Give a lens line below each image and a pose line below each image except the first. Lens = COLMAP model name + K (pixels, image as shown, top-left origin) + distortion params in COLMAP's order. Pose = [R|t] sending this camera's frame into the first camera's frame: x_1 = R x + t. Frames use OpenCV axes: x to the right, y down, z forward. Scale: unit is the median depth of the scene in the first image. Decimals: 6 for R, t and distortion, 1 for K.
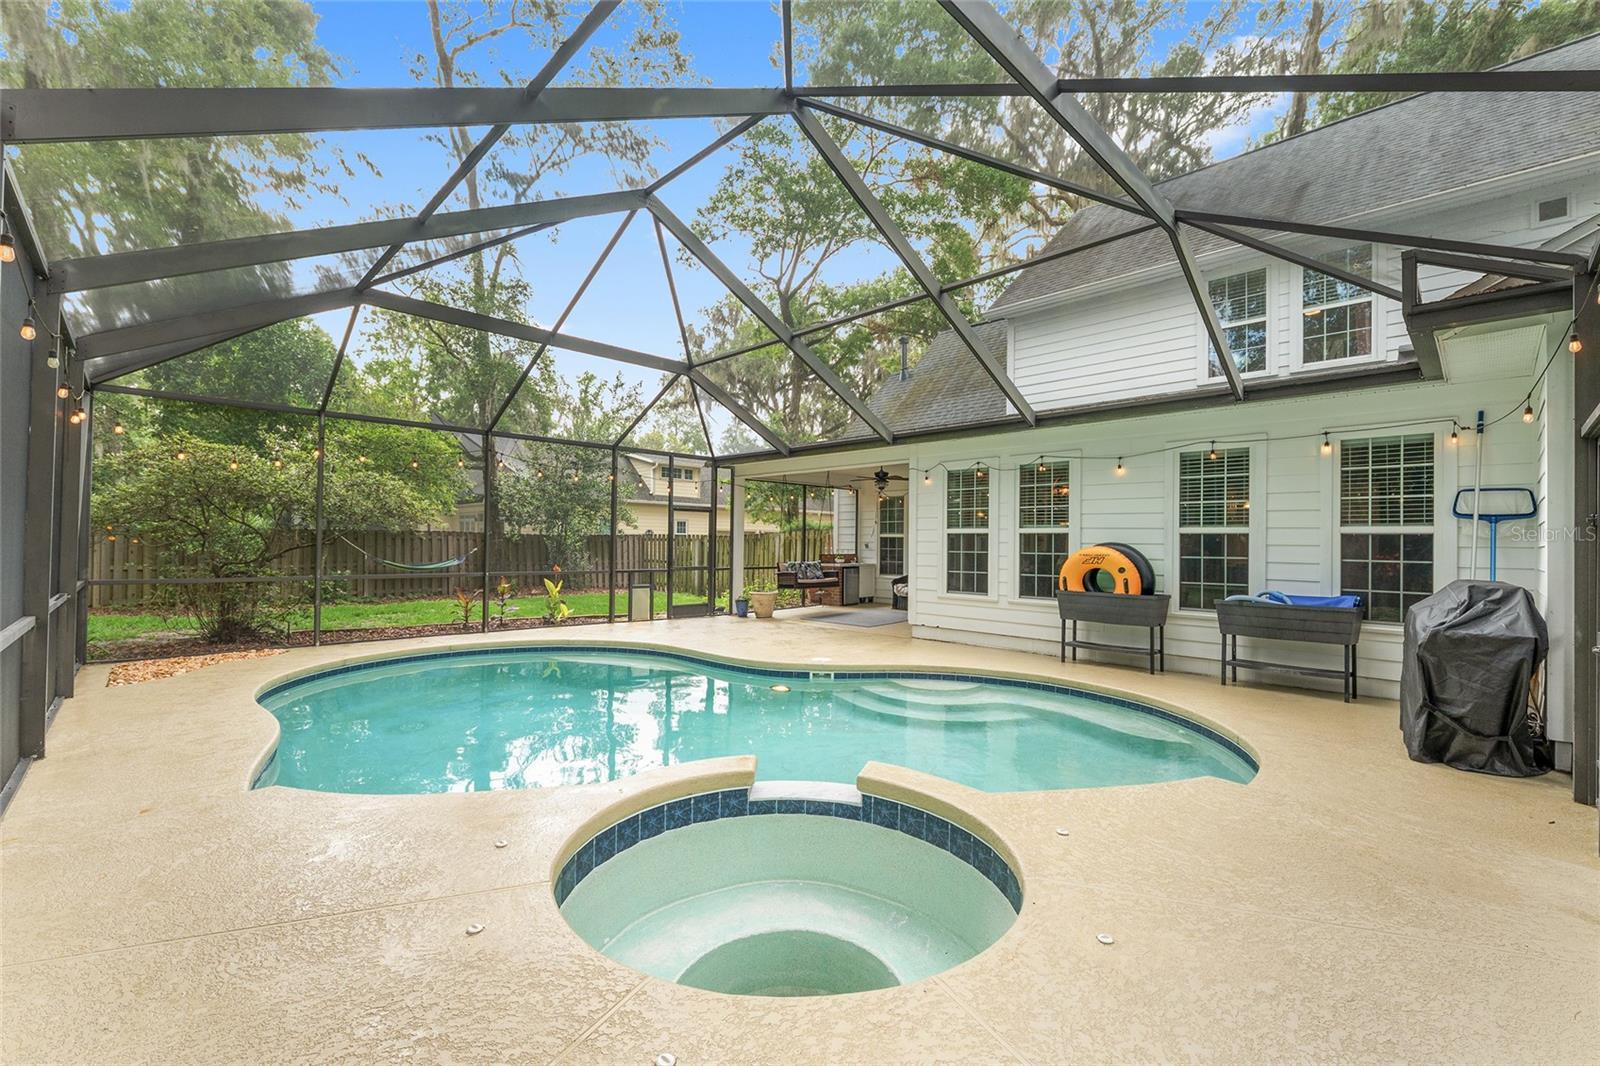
lens RADIAL K [[672.8, 0, 800.0], [0, 672.8, 533.0], [0, 0, 1]] dist [-0.016858, 0.000141]
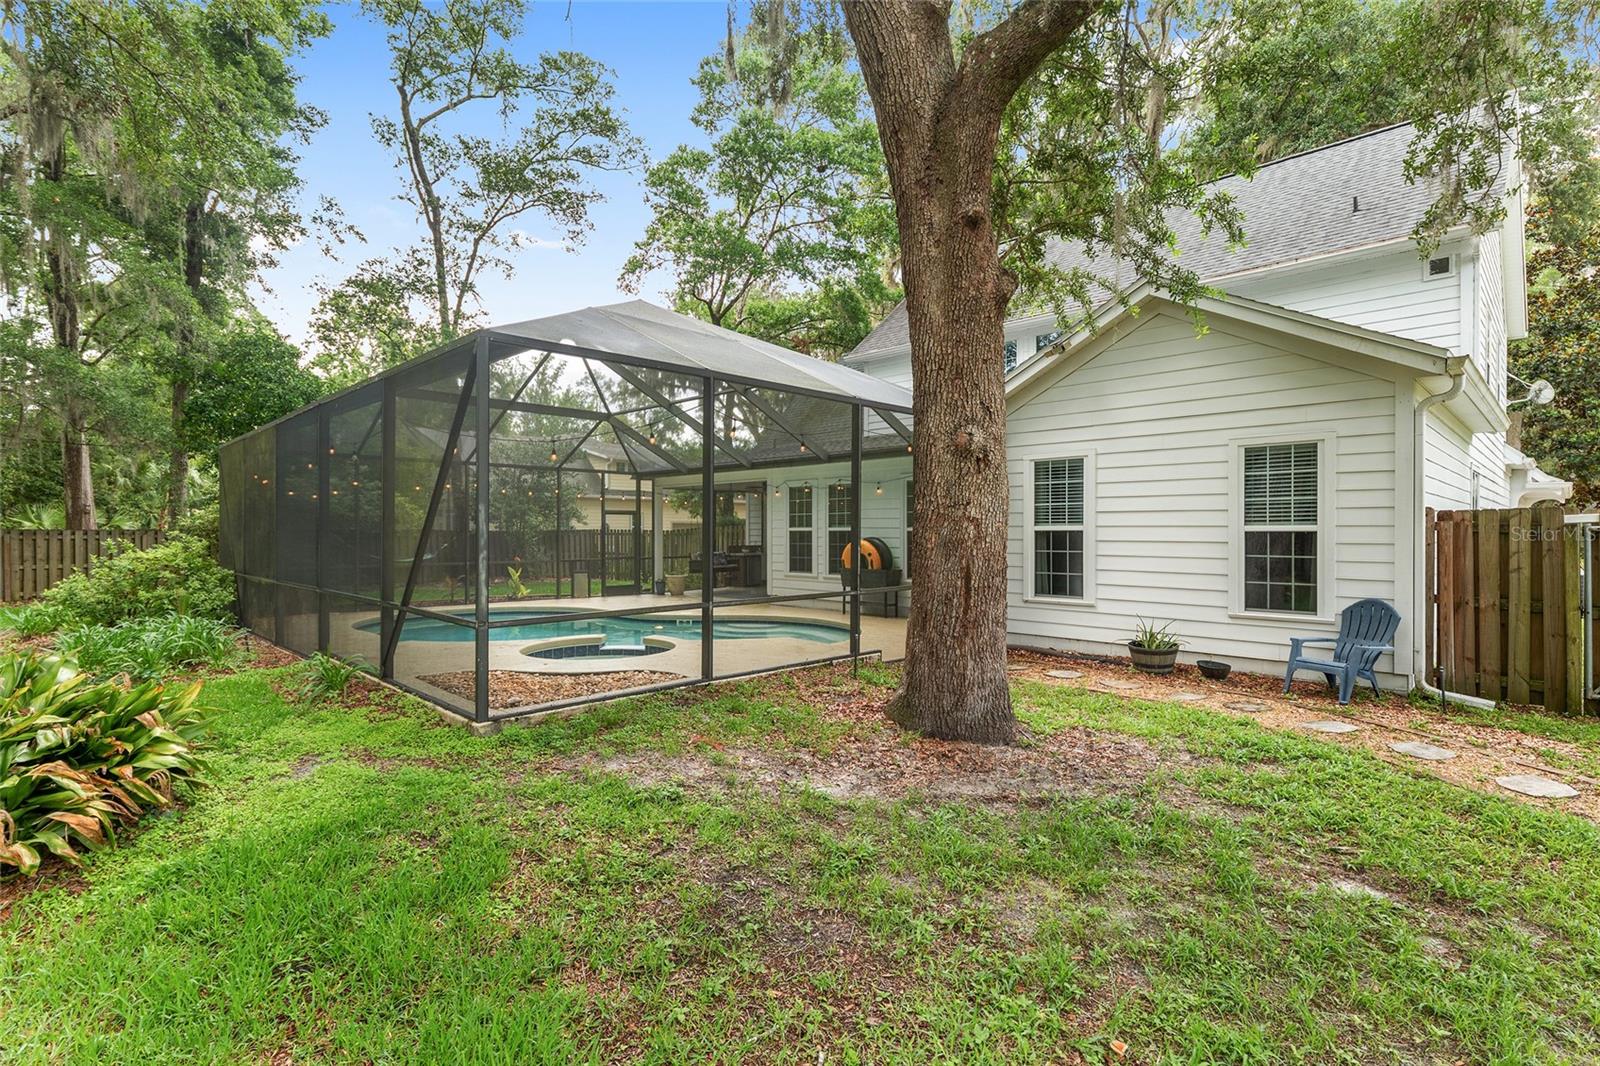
lens RADIAL K [[767.2, 0, 800.0], [0, 767.2, 533.0], [0, 0, 1]] dist [0.000302, -0.000004]
pose [[0.999896, -0.010432, 0.009982, 0.231889], [0.010272, 0.999820, 0.015940, -0.021347], [-0.010146, -0.015835, 0.999823, -0.662410]]
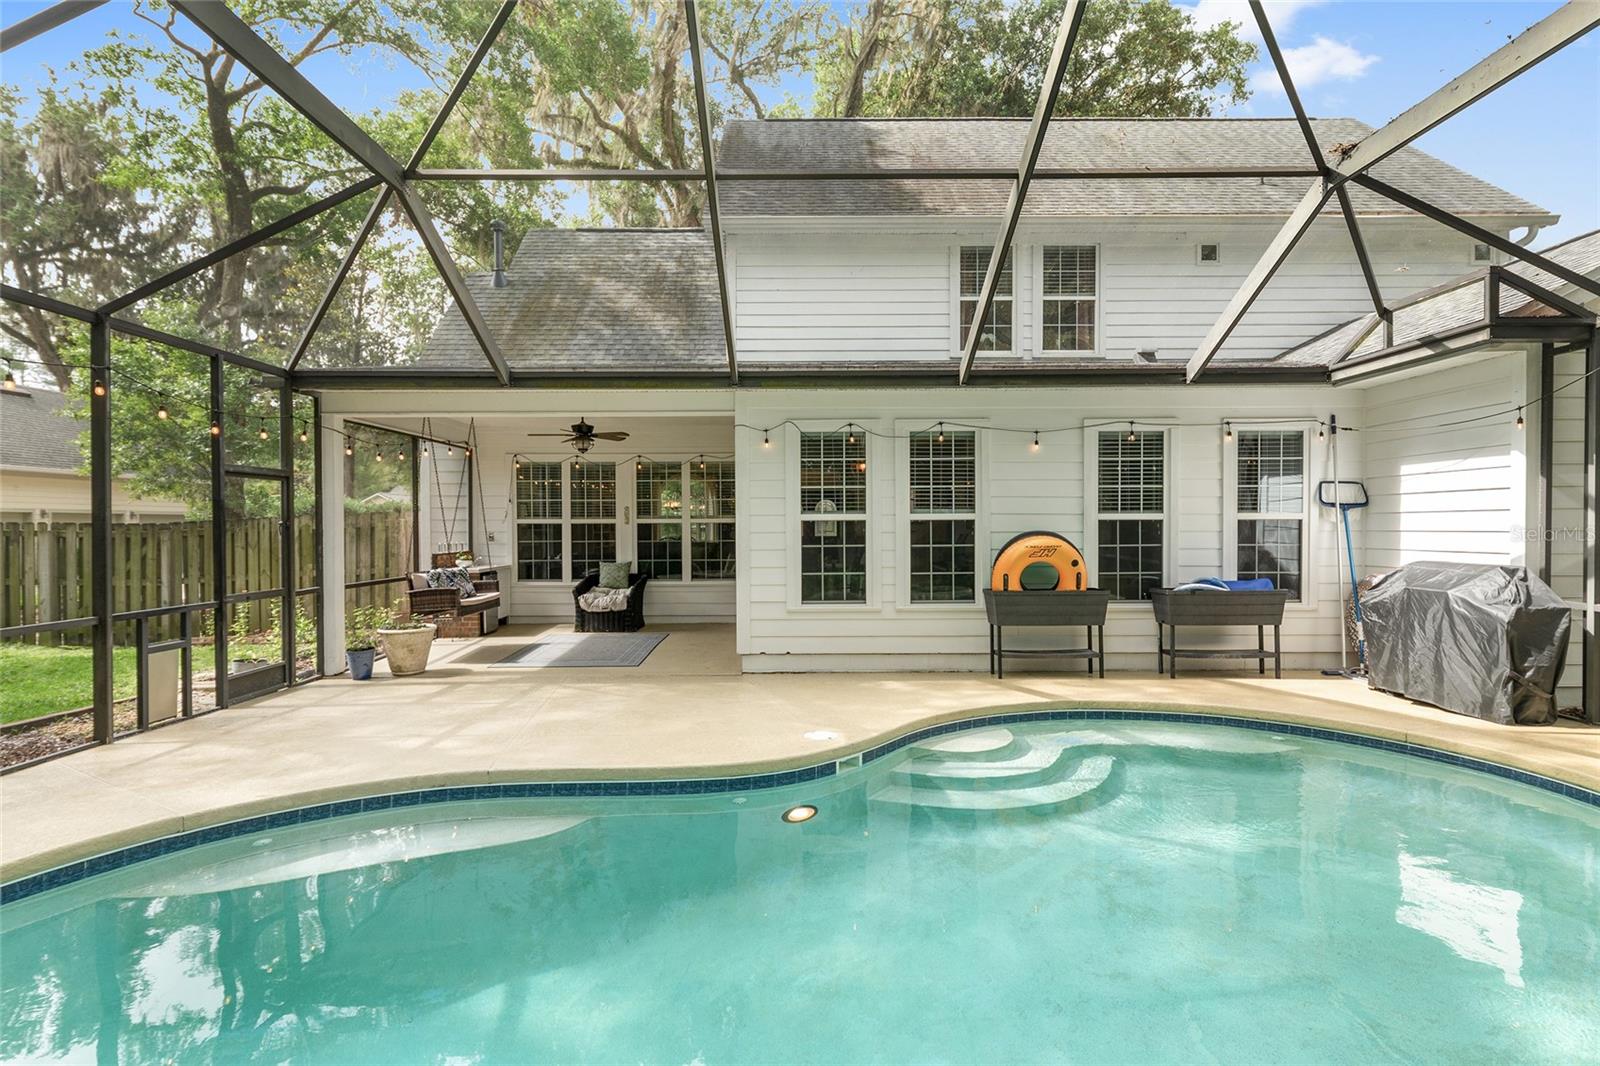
lens RADIAL K [[806.5, 0, 800.0], [0, 806.5, 533.0], [0, 0, 1]] dist [0.019221, -0.021637]
pose [[0.691587, -0.013621, 0.722165, -0.406922], [0.001471, 0.999847, 0.017449, -0.001108], [-0.722292, -0.011006, 0.691501, 0.423452]]
